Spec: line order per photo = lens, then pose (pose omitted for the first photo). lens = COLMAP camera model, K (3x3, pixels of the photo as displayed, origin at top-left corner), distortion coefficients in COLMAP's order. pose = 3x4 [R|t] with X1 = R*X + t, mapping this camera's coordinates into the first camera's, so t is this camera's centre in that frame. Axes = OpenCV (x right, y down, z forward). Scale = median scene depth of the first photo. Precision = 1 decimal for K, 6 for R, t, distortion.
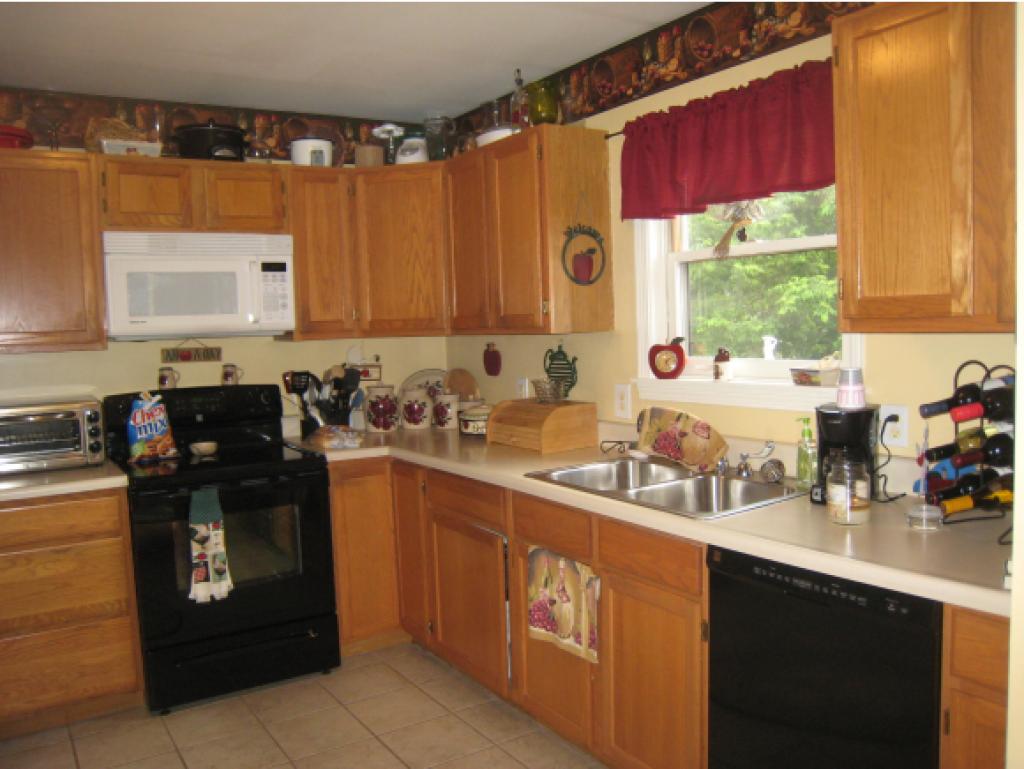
lens RADIAL K [[855.4, 0, 563.4], [0, 855.4, 386.2], [0, 0, 1]] dist [-0.116557, 0.069062]
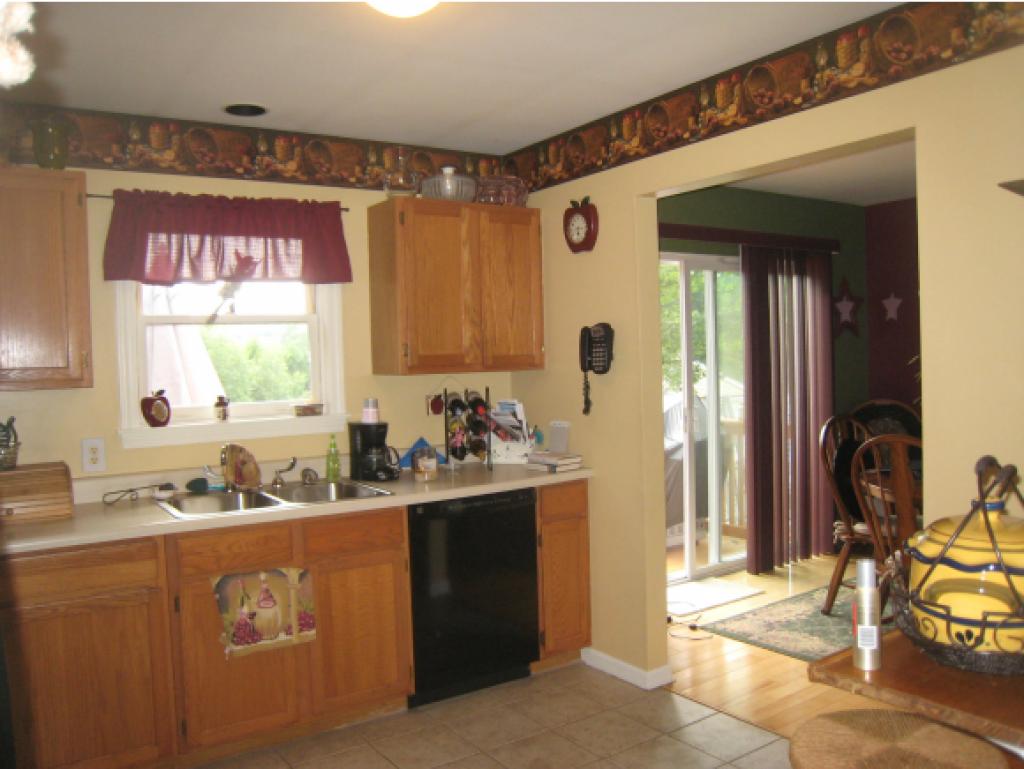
lens RADIAL K [[855.4, 0, 511.1], [0, 855.4, 380.1], [0, 0, 1]] dist [-0.116557, 0.069062]
pose [[0.004482, 0.004959, 0.999978, -1.144541], [0.105351, 0.994420, -0.005404, -0.017207], [-0.994425, 0.105373, 0.003934, 0.621057]]
